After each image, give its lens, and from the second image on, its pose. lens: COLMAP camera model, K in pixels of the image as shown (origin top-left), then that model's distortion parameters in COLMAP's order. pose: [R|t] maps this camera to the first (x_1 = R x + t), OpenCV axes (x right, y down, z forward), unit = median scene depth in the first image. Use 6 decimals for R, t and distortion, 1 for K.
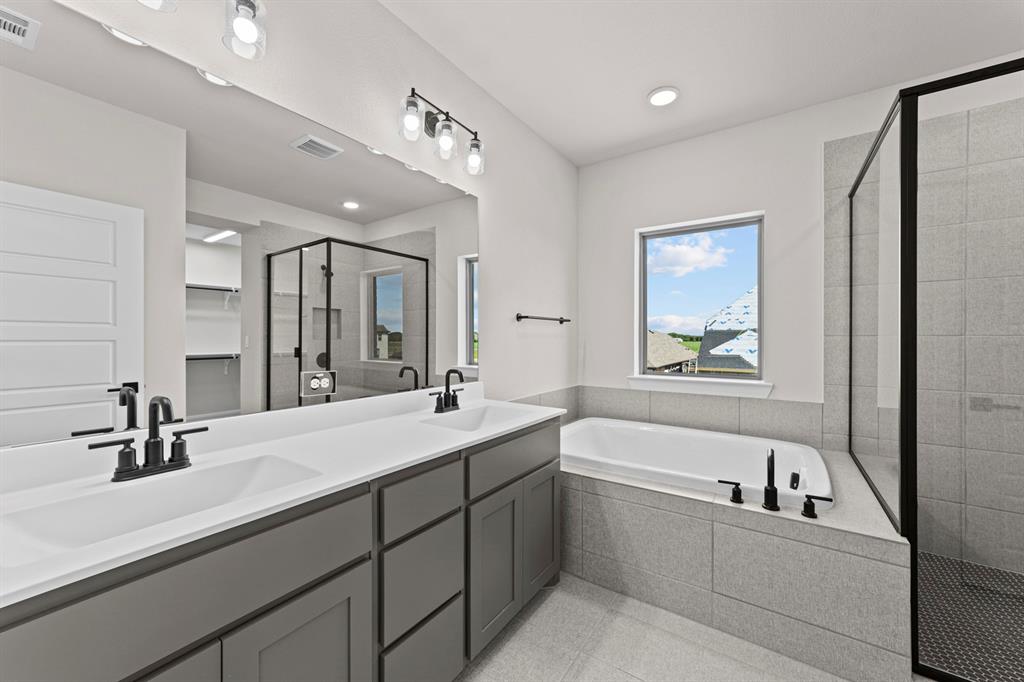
lens RADIAL K [[393.3, 0, 510.9], [0, 393.3, 340.1], [0, 0, 1]] dist [-0.007985, 0.003375]
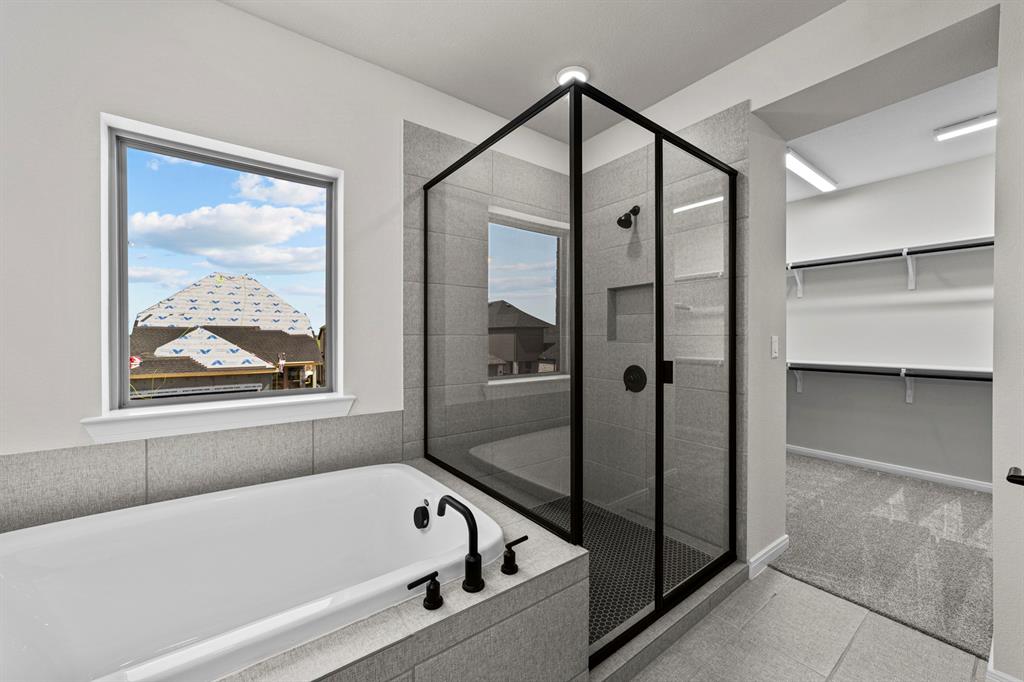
lens RADIAL K [[393.3, 0, 516.2], [0, 393.3, 340.9], [0, 0, 1]] dist [-0.007985, 0.003375]
pose [[0.321866, -0.011709, 0.946713, 0.024859], [0.005444, 0.999930, 0.010517, -0.004924], [-0.946770, 0.001769, 0.321907, 0.420323]]
